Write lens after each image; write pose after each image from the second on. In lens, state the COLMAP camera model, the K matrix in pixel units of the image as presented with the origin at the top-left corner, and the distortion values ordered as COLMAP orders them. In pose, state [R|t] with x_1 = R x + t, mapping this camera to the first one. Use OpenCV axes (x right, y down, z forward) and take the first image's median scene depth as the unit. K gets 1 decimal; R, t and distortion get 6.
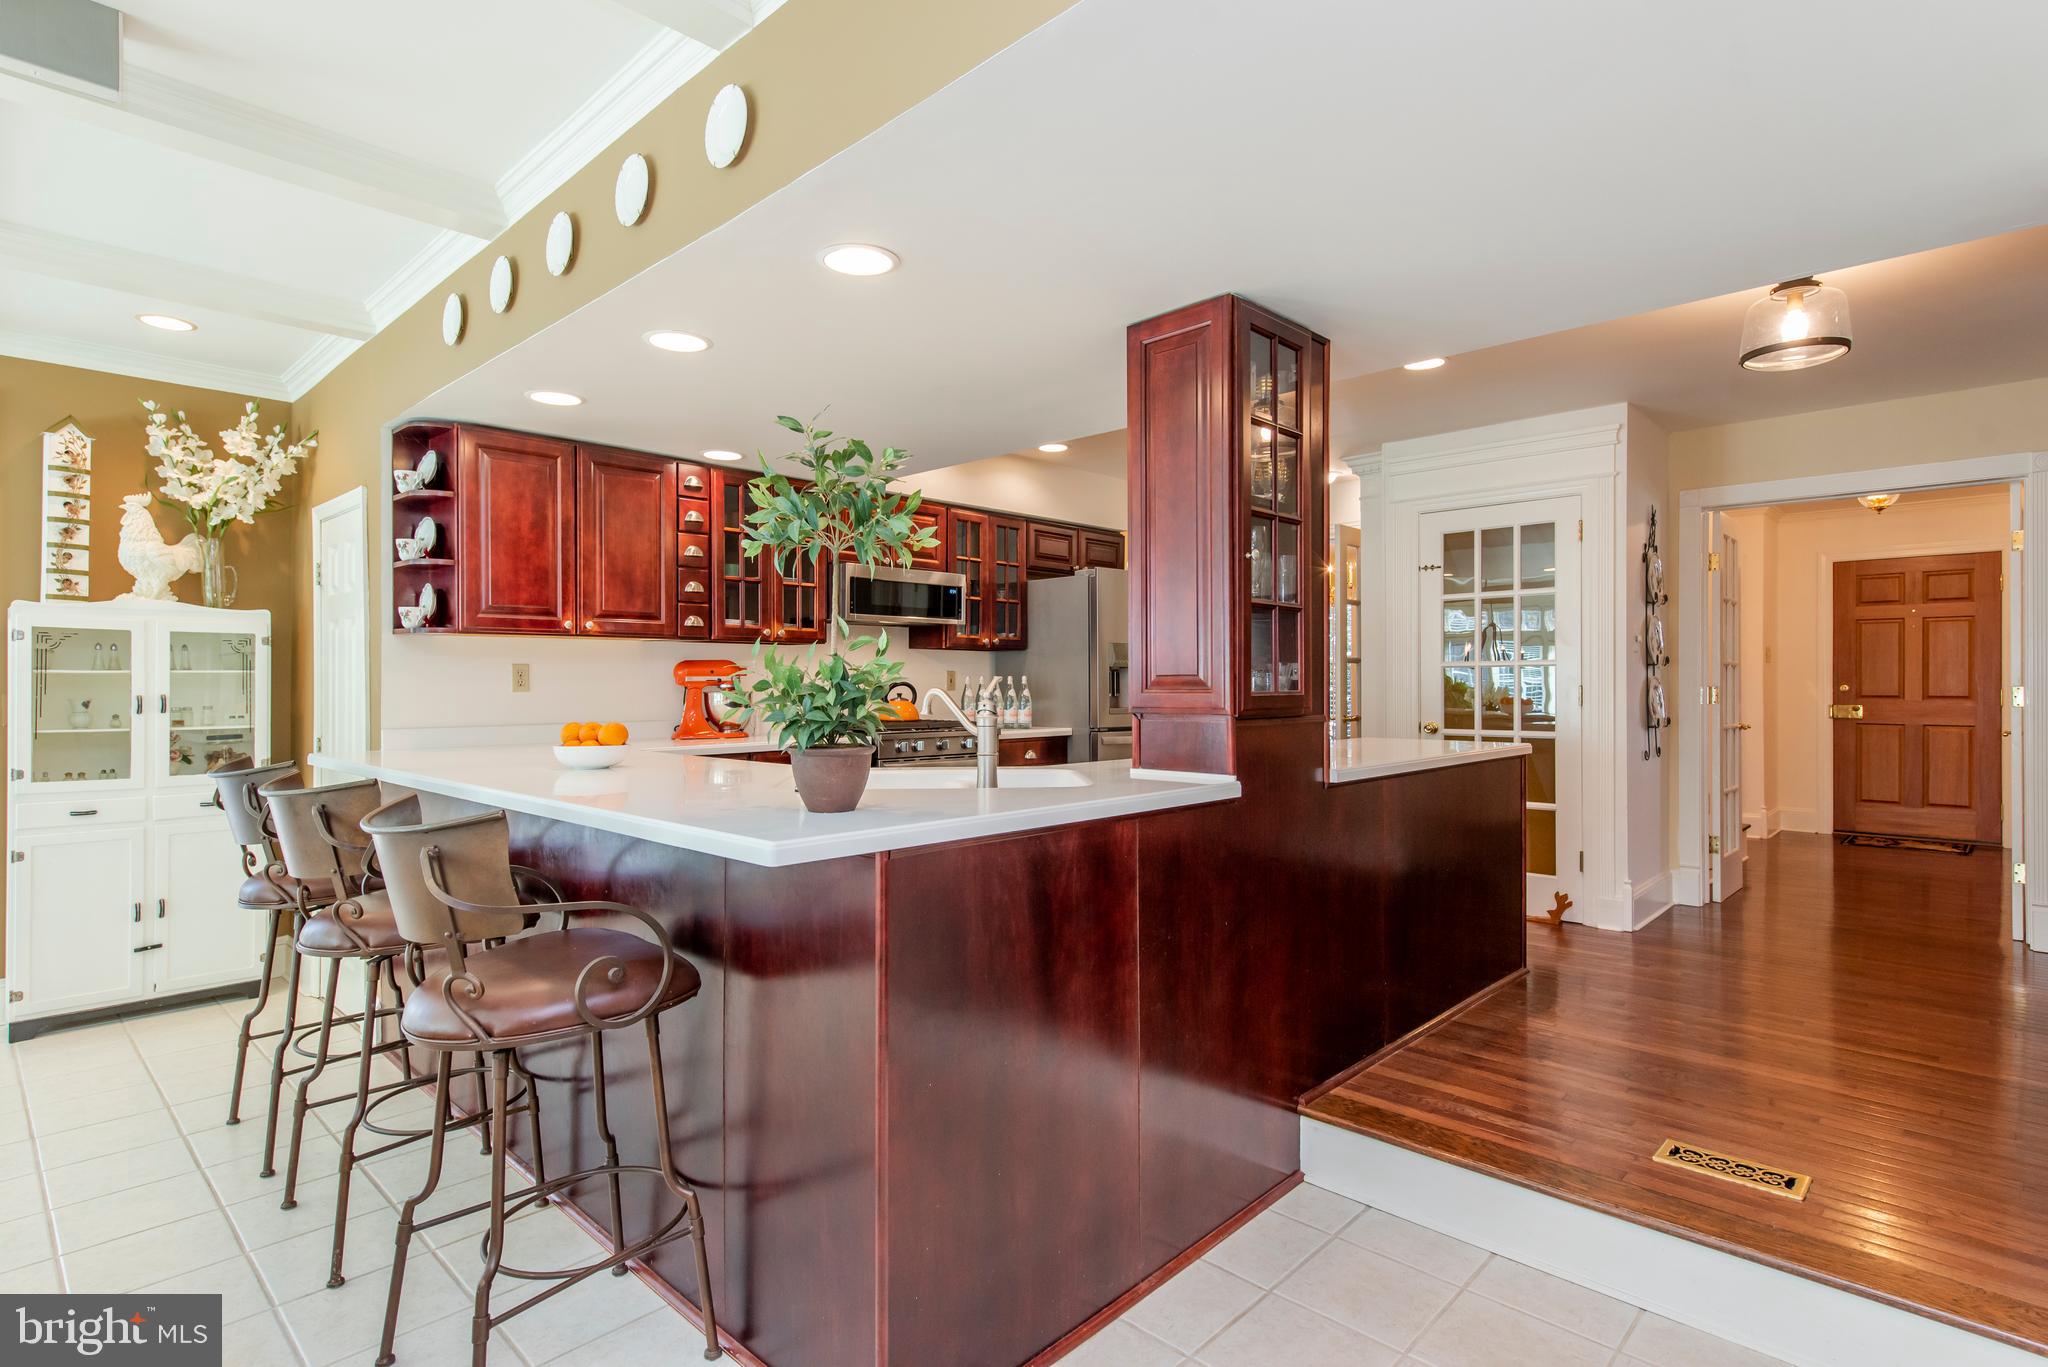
lens RADIAL K [[1027.9, 0, 1021.3], [0, 1027.9, 679.6], [0, 0, 1]] dist [0.020434, 0.000307]
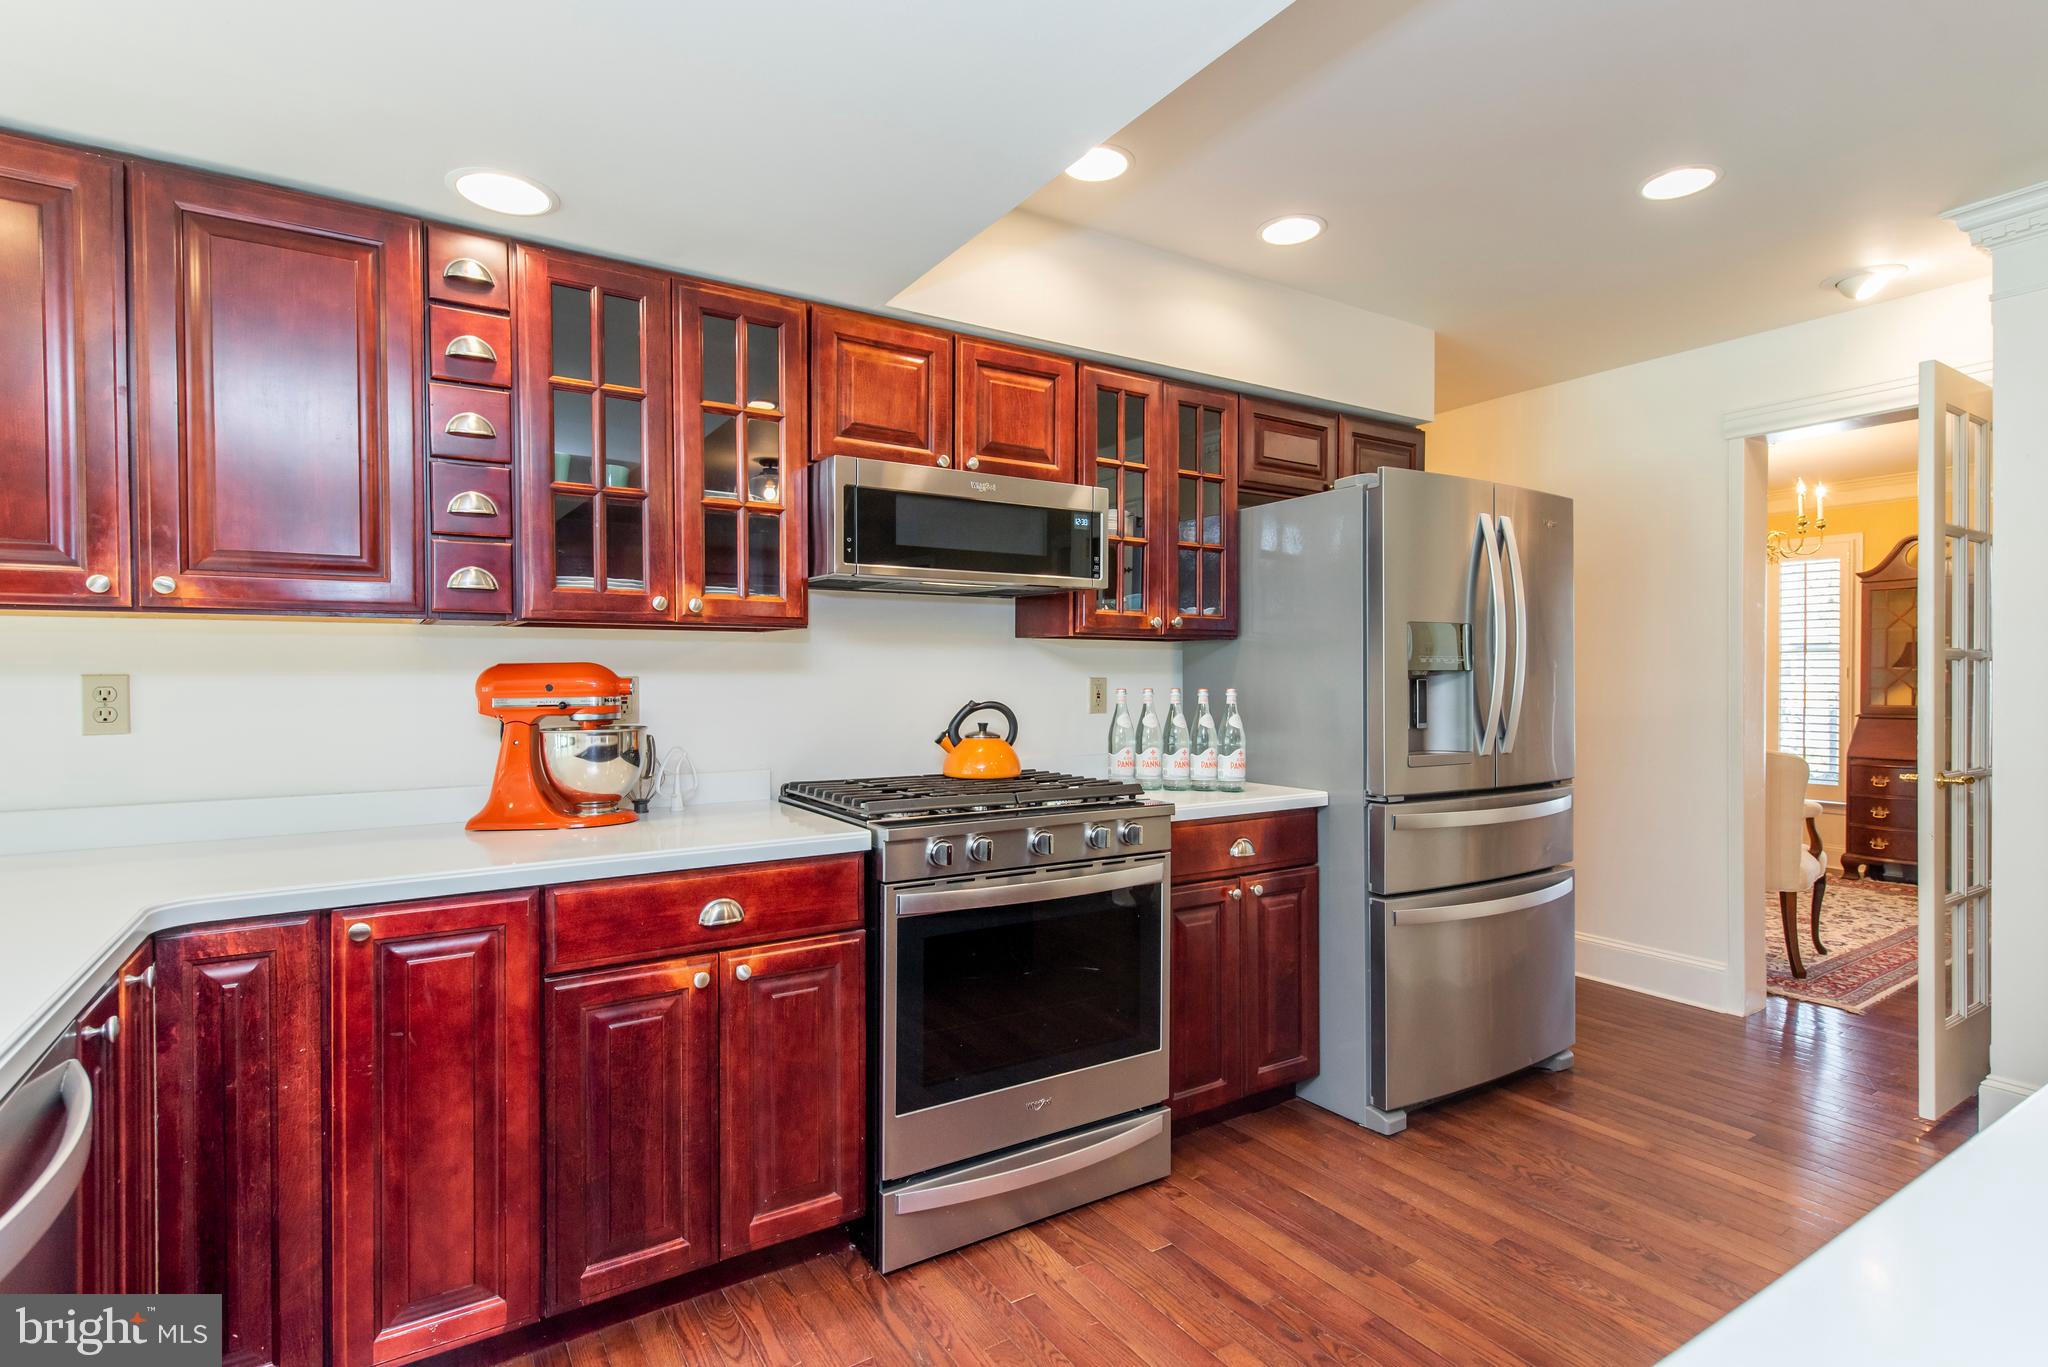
lens RADIAL K [[1027.9, 0, 1021.3], [0, 1027.9, 679.6], [0, 0, 1]] dist [0.020434, 0.000307]
pose [[0.976242, -0.000418, -0.216682, 0.014711], [0.001693, 0.999982, 0.005700, -0.013813], [0.216676, -0.005932, 0.976226, 0.581878]]
